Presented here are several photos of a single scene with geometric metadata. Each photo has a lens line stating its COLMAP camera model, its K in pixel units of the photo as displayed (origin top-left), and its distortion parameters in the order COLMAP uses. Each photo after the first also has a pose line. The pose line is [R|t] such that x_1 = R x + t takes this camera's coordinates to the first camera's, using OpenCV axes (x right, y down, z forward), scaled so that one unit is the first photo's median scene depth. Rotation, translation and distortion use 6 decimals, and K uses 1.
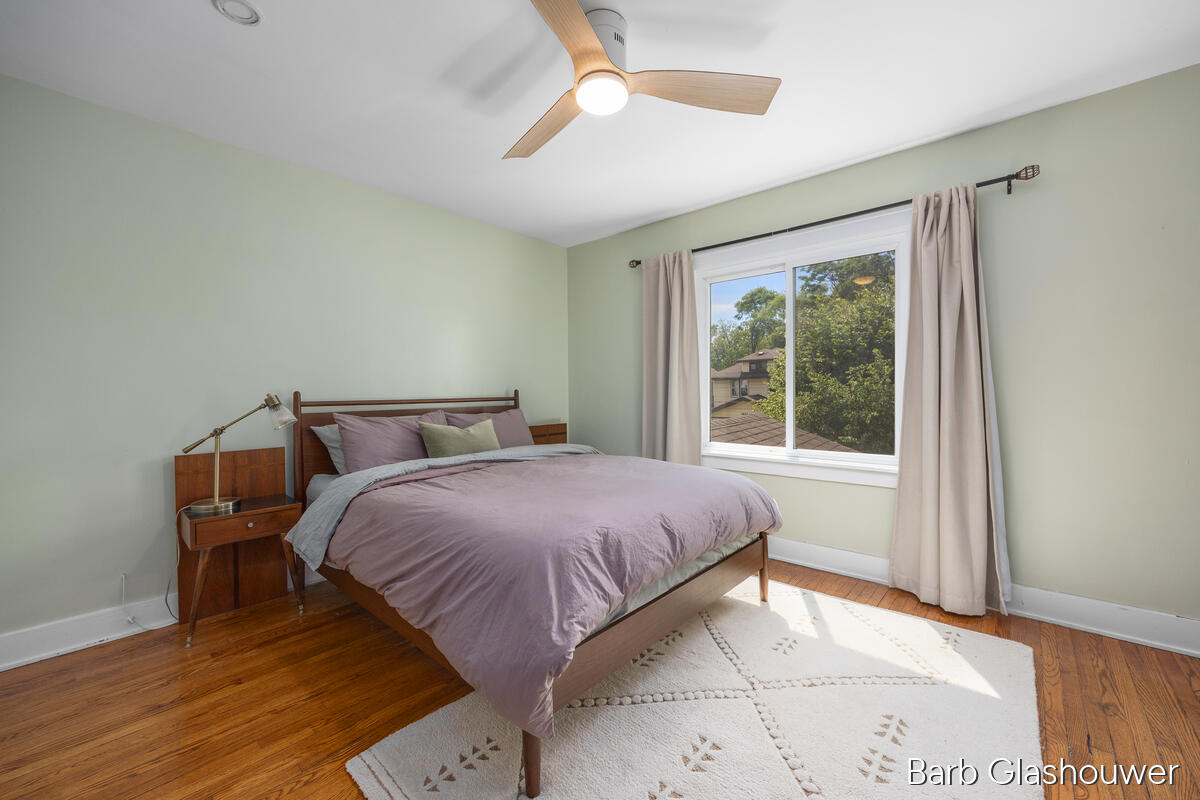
lens RADIAL K [[476.0, 0, 600.0], [0, 476.0, 400.0], [0, 0, 1]] dist [-0.000584, -0.000029]
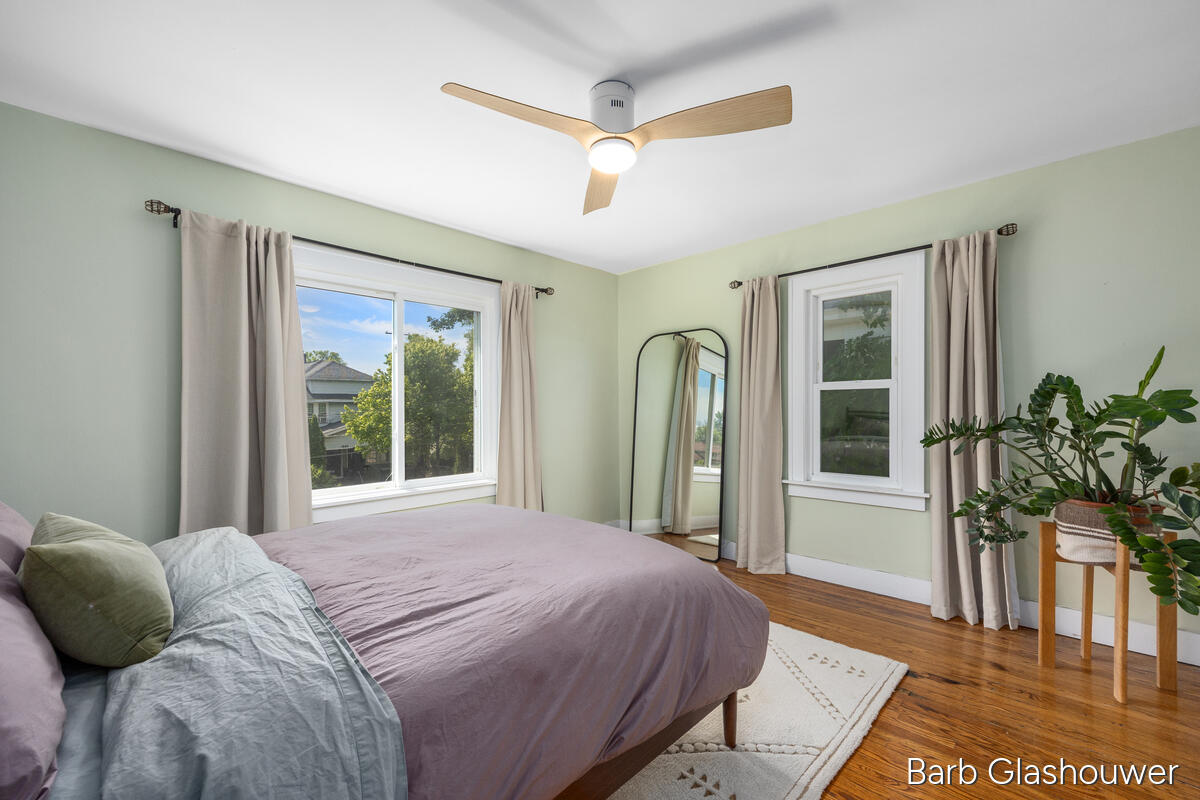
lens RADIAL K [[501.2, 0, 602.4], [0, 501.2, 416.8], [0, 0, 1]] dist [-0.000599, -0.000043]
pose [[0.050889, -0.002640, 0.998701, -0.643095], [0.027126, 0.999631, 0.001261, -0.022249], [-0.998336, 0.027027, 0.050942, 0.545817]]
